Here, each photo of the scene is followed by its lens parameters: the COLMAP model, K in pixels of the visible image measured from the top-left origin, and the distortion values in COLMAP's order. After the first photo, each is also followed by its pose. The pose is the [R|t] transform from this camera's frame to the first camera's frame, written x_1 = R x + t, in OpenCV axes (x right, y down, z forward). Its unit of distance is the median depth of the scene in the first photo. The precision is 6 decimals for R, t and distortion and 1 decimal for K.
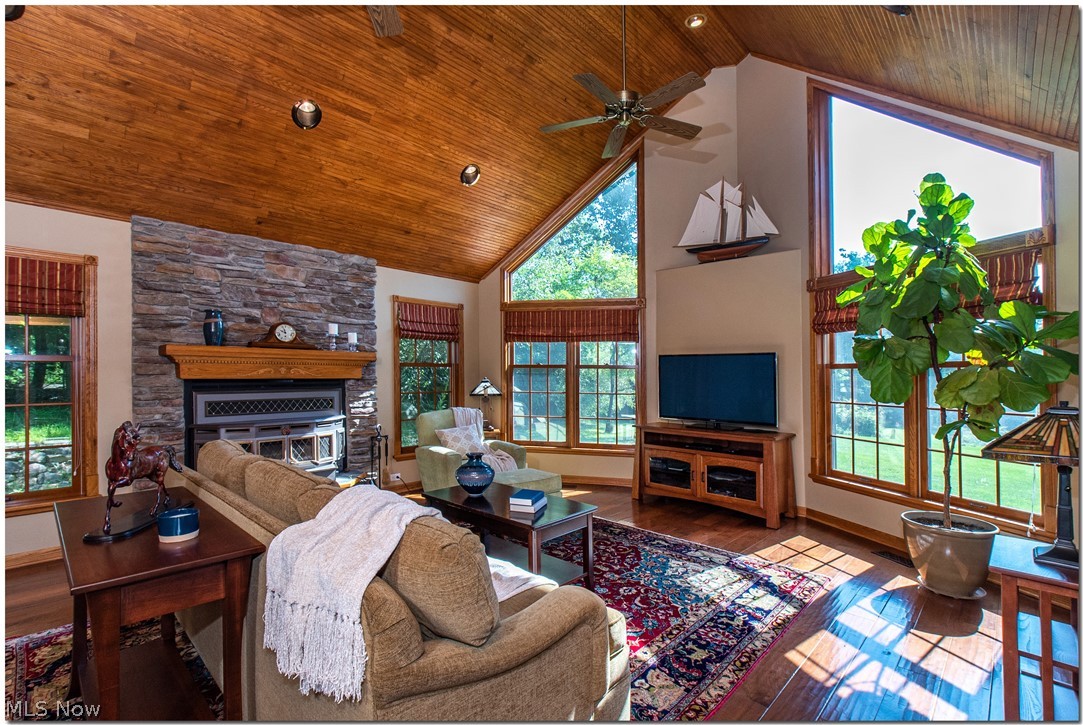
lens RADIAL K [[501.2, 0, 542.3], [0, 501.2, 372.2], [0, 0, 1]] dist [0.008536, -0.002449]
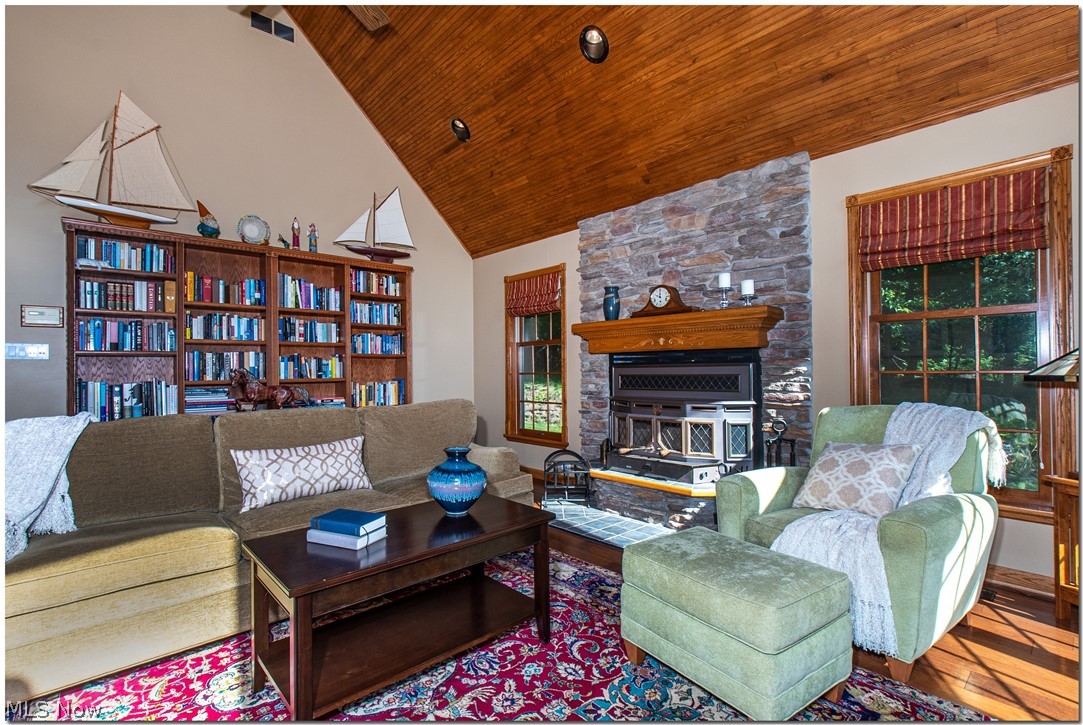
lens RADIAL K [[501.2, 0, 542.6], [0, 501.2, 365.2], [0, 0, 1]] dist [0.008536, -0.002449]
pose [[-0.064818, -0.001474, -0.997896, 0.319643], [0.021542, 0.999764, -0.002876, 0.032248], [0.997665, -0.021683, -0.064771, 0.756442]]
